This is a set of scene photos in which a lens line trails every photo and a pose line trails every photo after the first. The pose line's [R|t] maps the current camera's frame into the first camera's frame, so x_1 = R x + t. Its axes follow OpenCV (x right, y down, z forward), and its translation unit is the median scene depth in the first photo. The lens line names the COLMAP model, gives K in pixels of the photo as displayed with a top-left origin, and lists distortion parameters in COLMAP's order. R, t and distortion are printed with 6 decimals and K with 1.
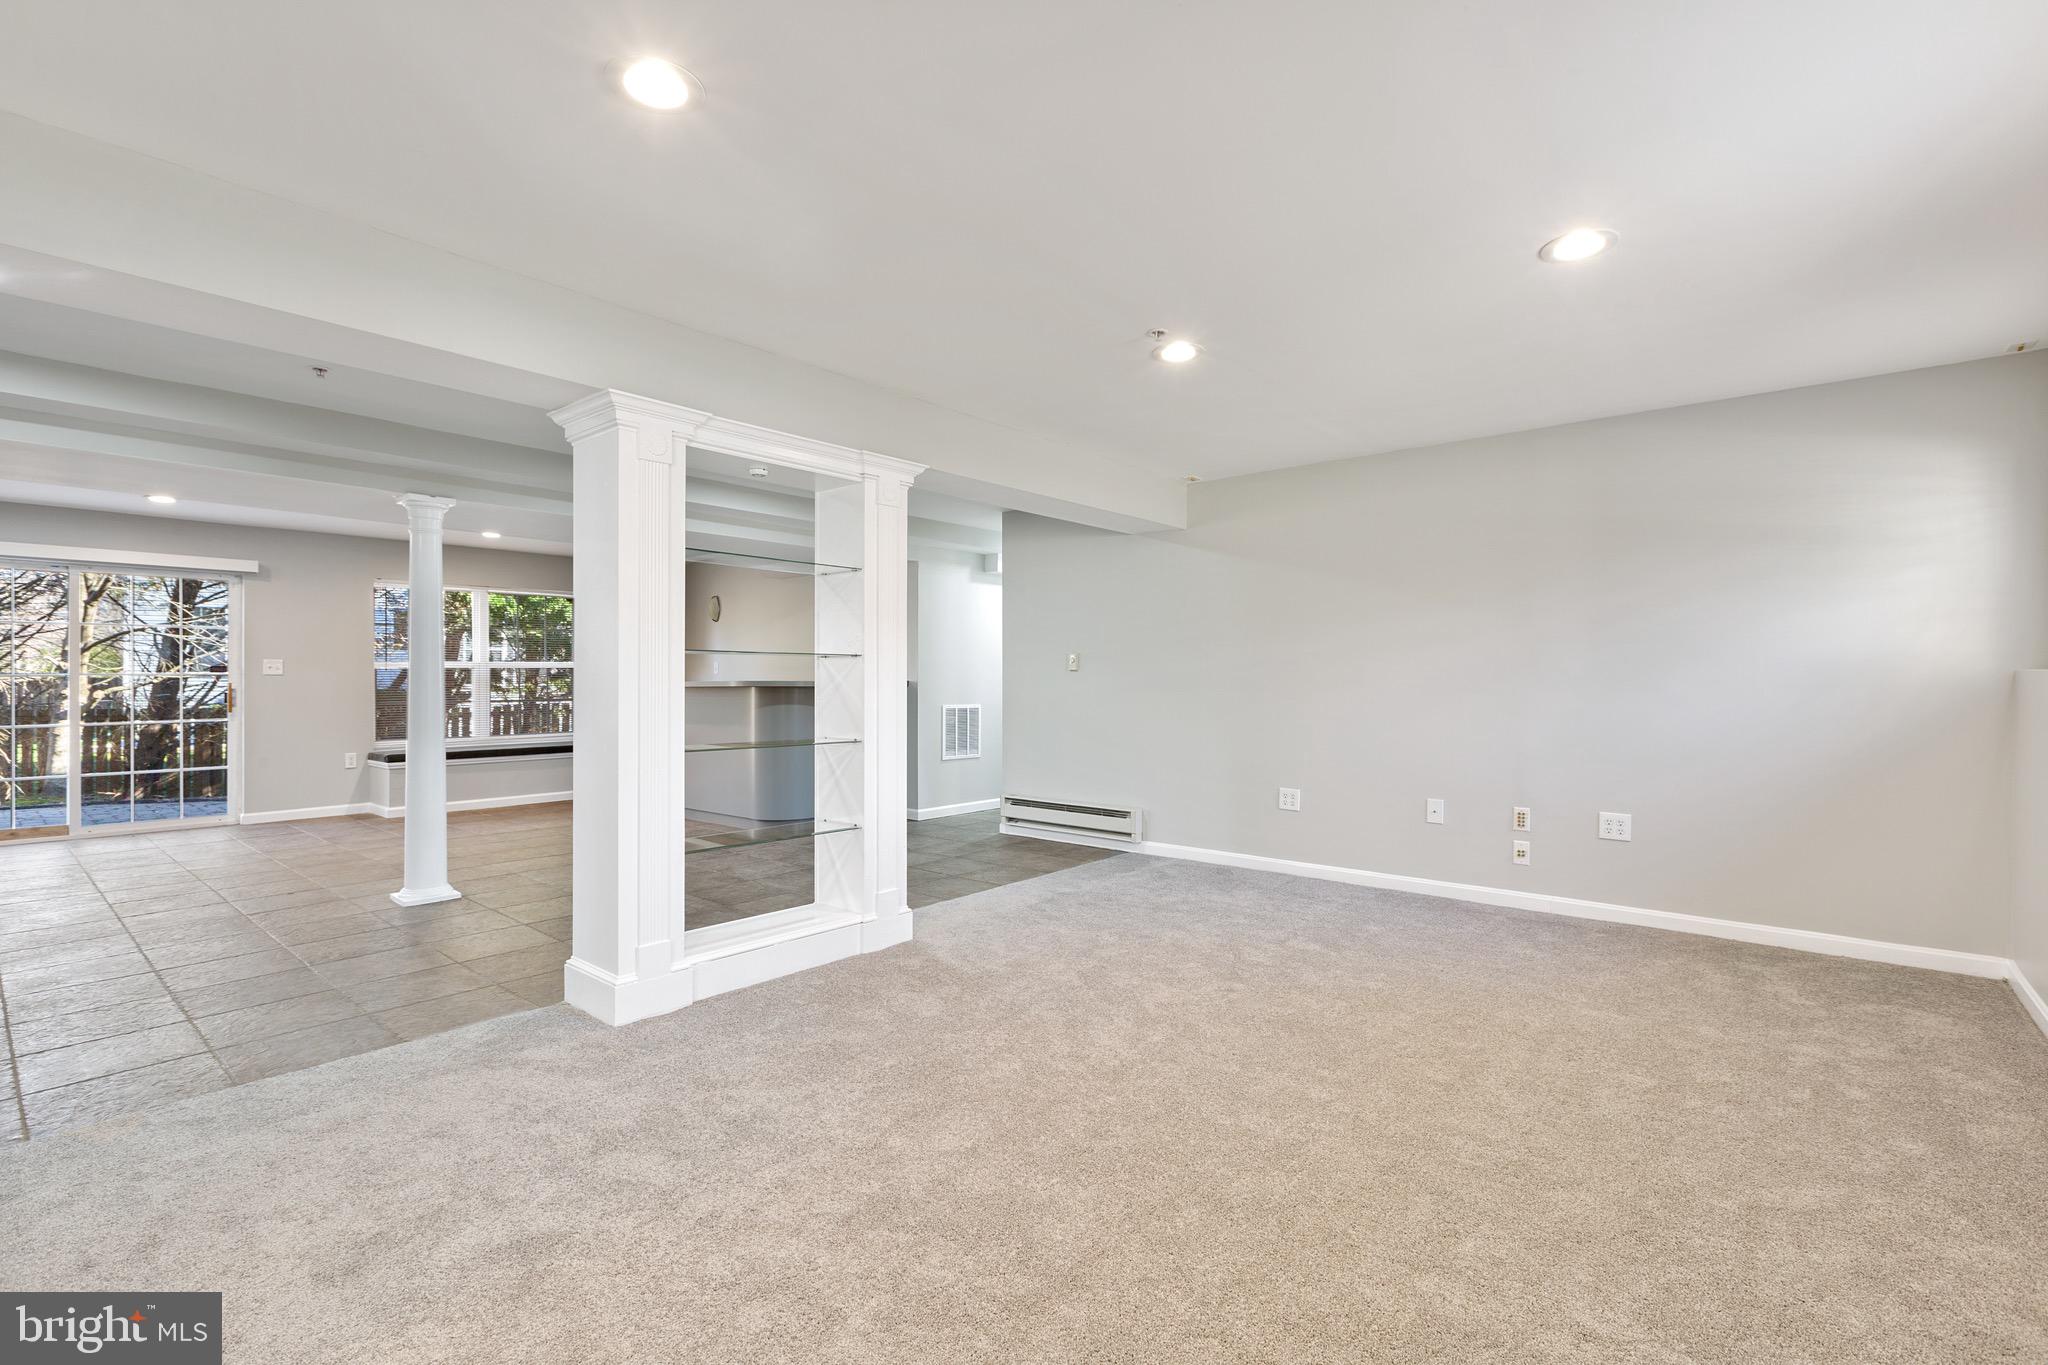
lens RADIAL K [[923.9, 0, 1032.6], [0, 923.9, 678.4], [0, 0, 1]] dist [0.001602, -0.000318]
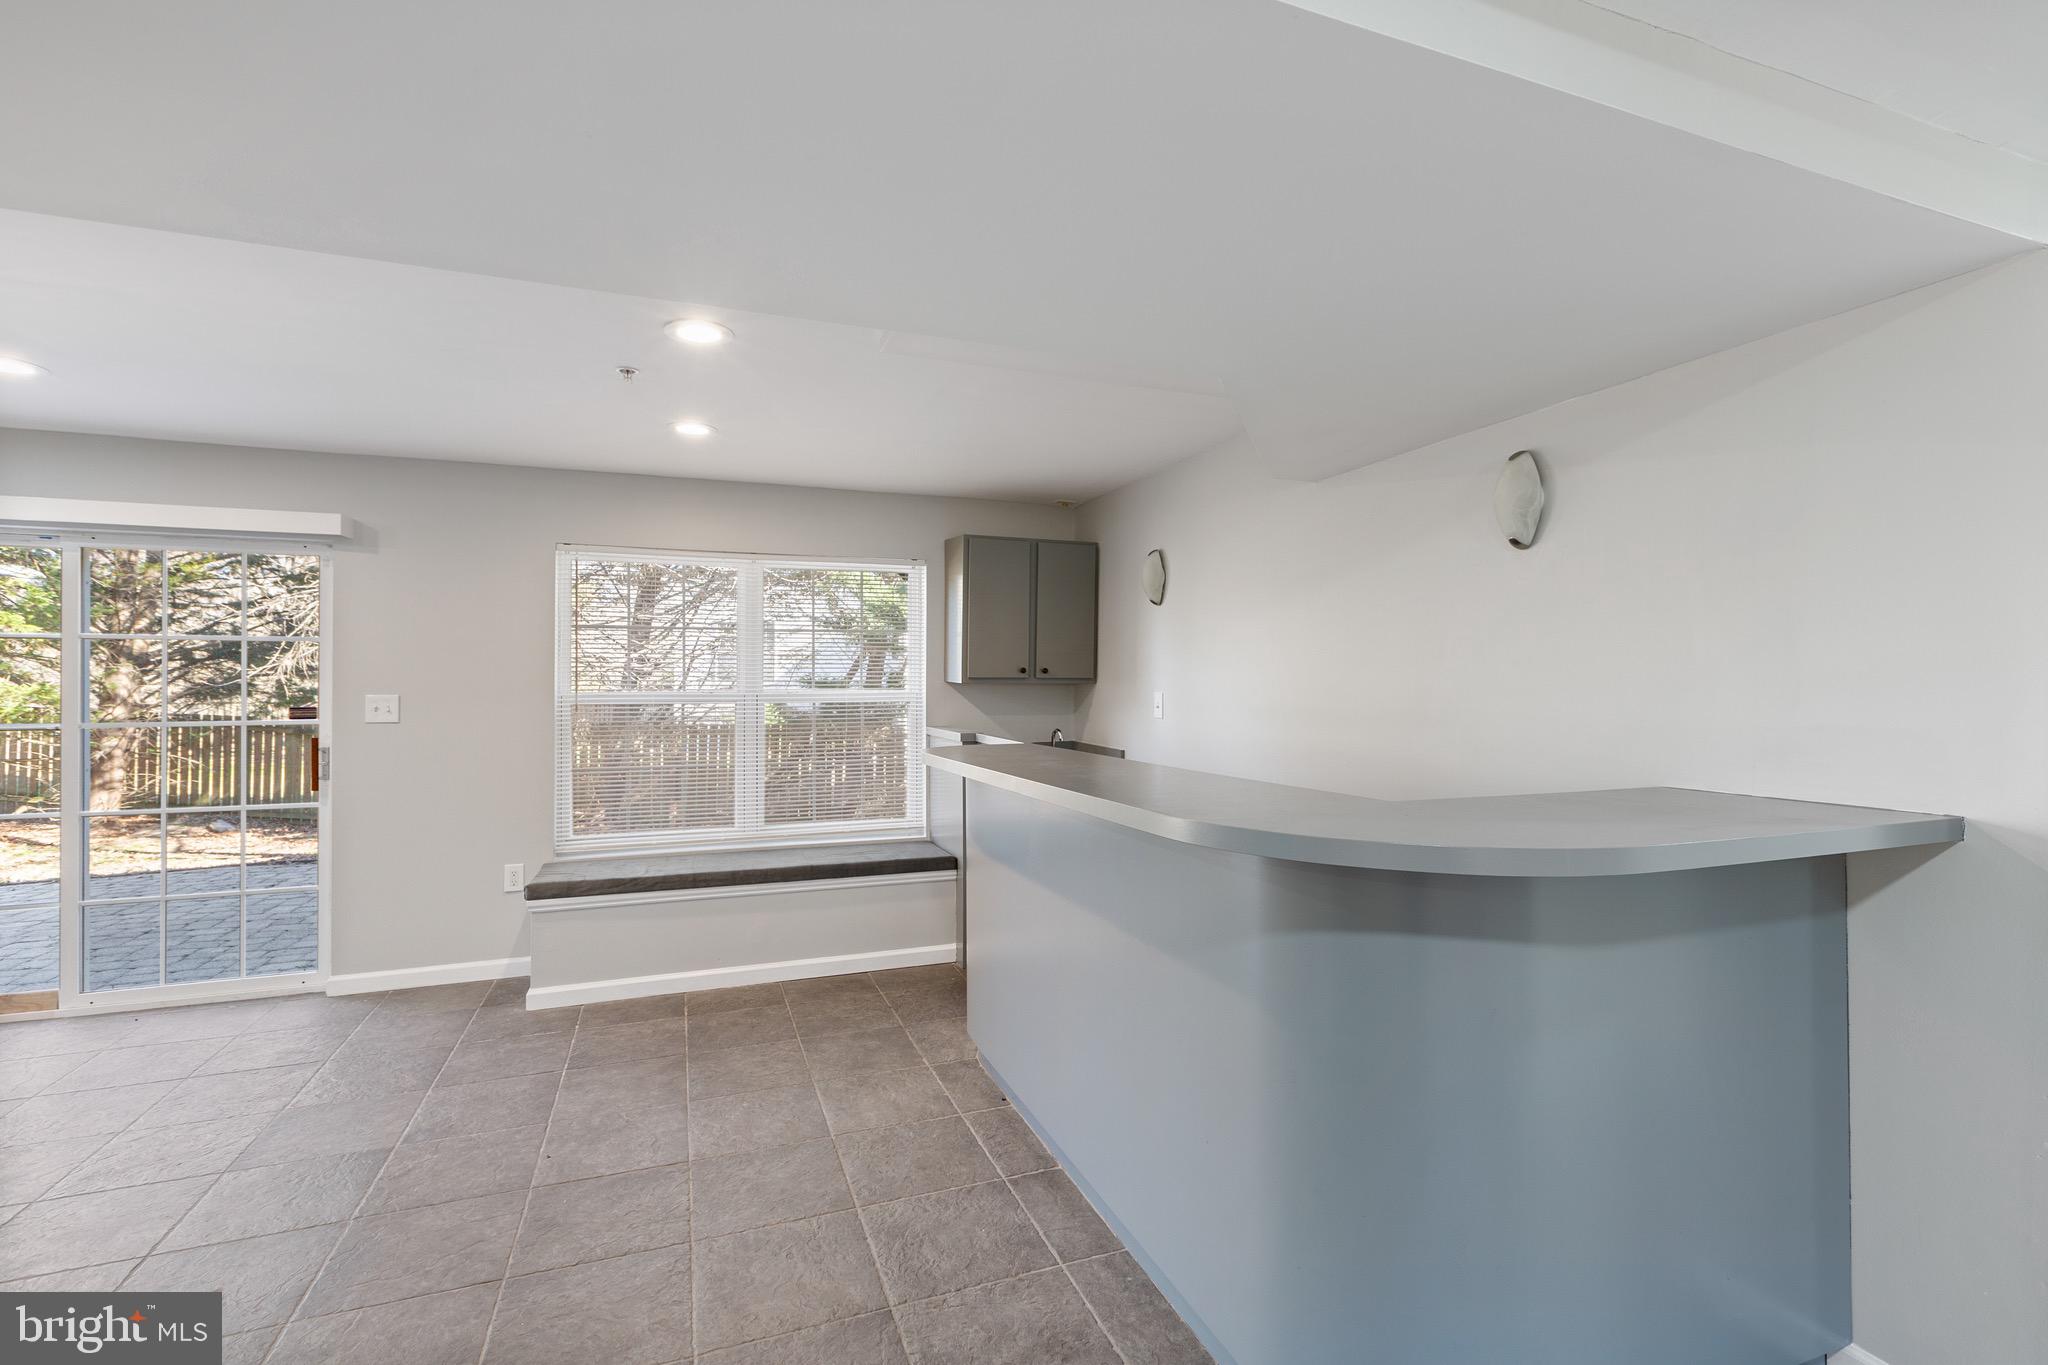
lens RADIAL K [[923.9, 0, 1031.3], [0, 923.9, 682.3], [0, 0, 1]] dist [0.001602, -0.000318]
pose [[0.878137, 0.003714, -0.478395, -0.227371], [-0.003108, 0.999993, 0.002059, -0.031018], [0.478400, -0.000321, 0.878142, 0.723382]]
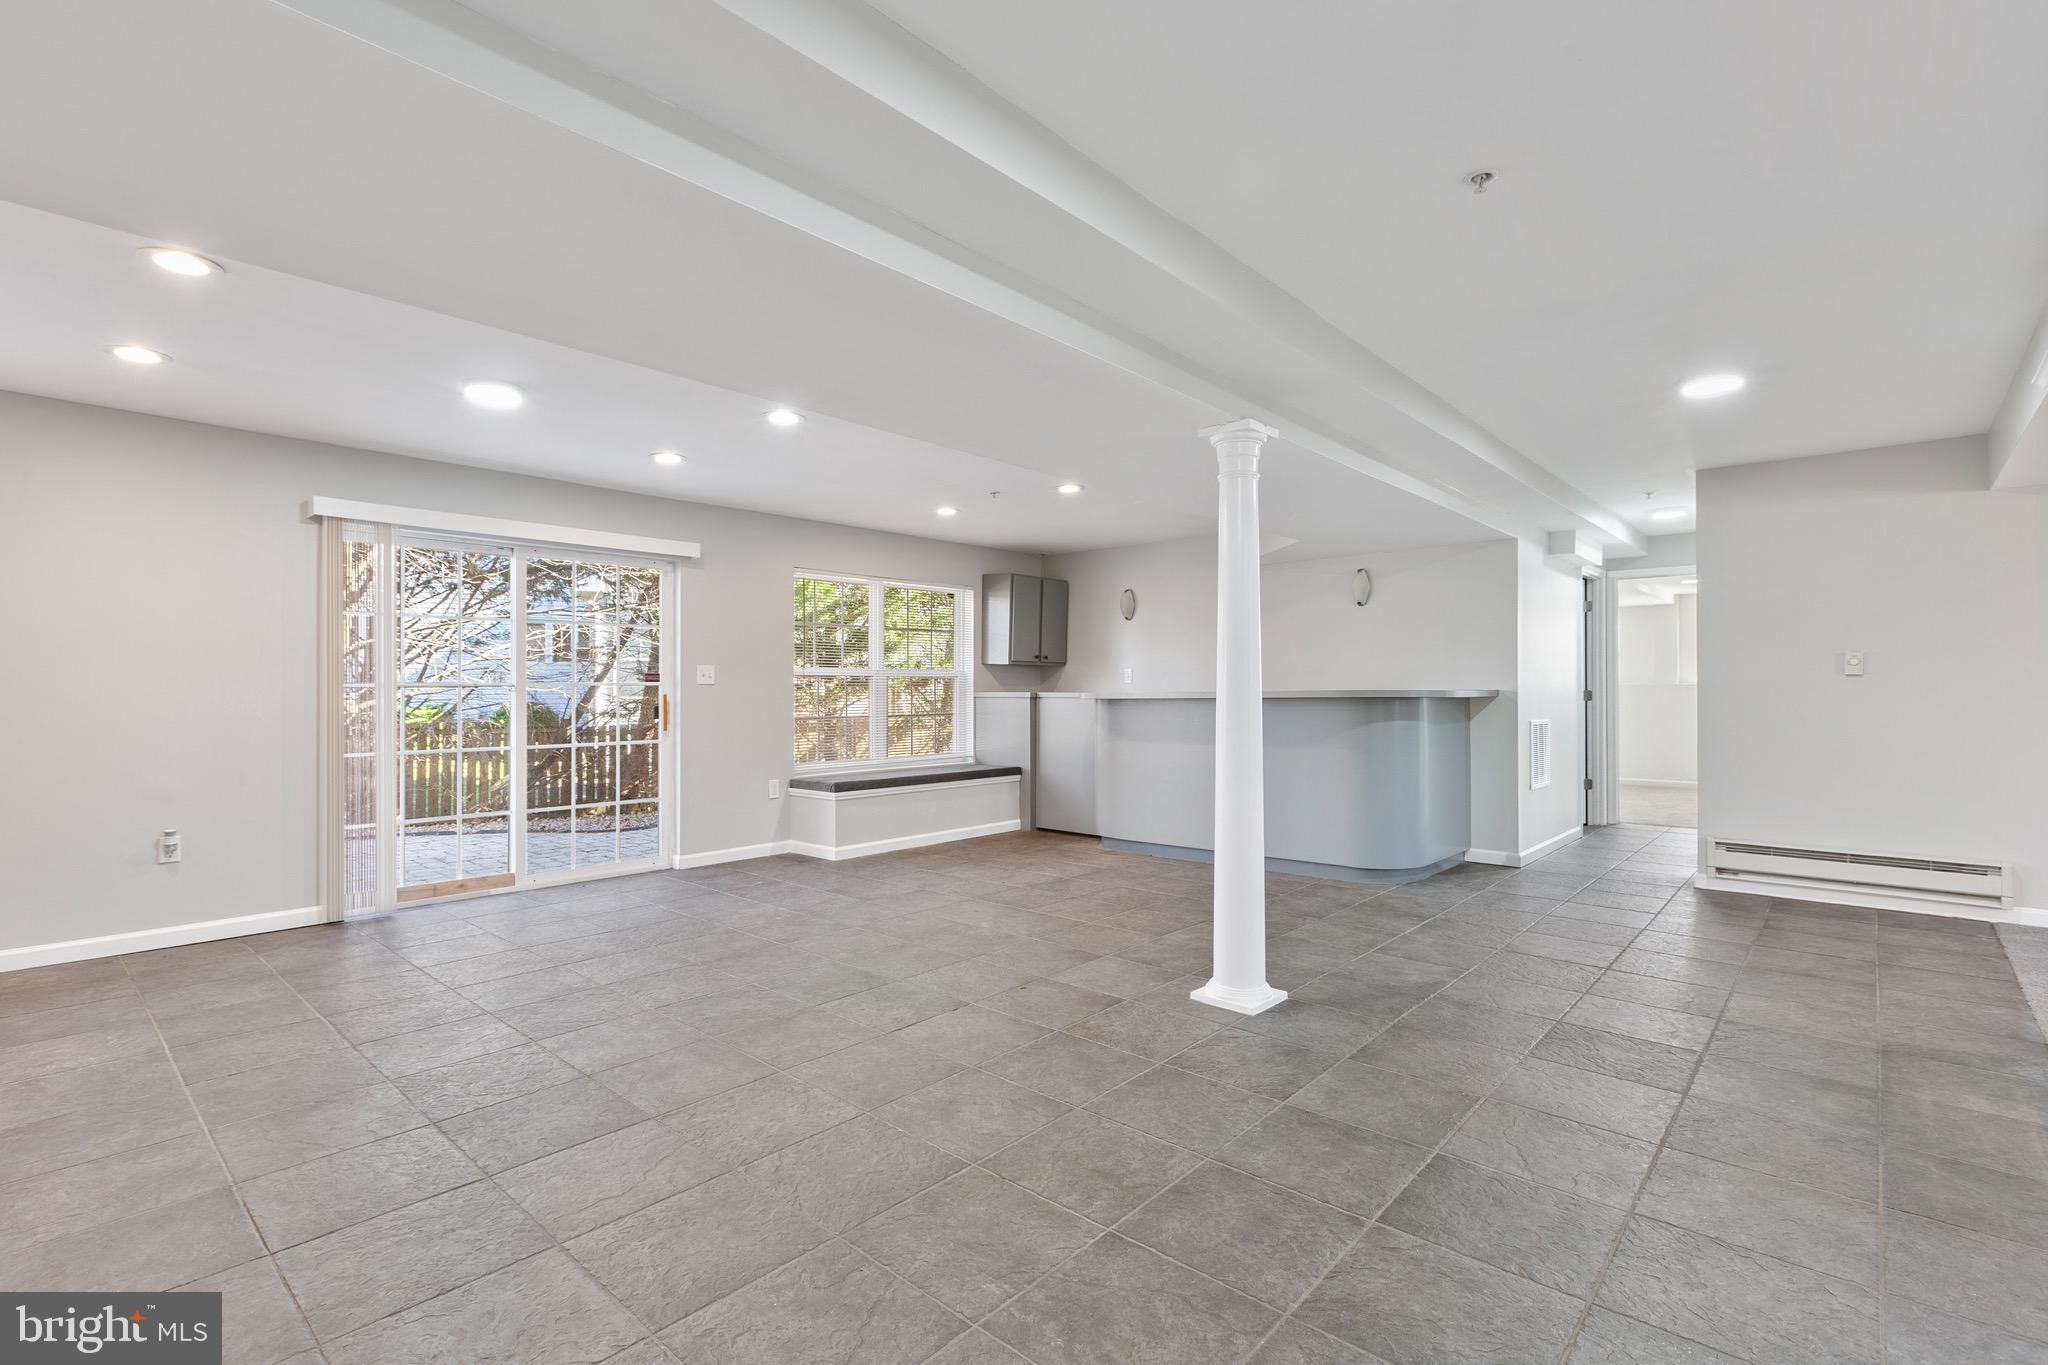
lens RADIAL K [[923.9, 0, 1035.2], [0, 923.9, 688.8], [0, 0, 1]] dist [0.001602, -0.000318]
pose [[0.999656, -0.002462, -0.026093, -0.523903], [0.002439, 0.999997, -0.000944, 0.001388], [0.026095, 0.000880, 0.999659, 0.200805]]
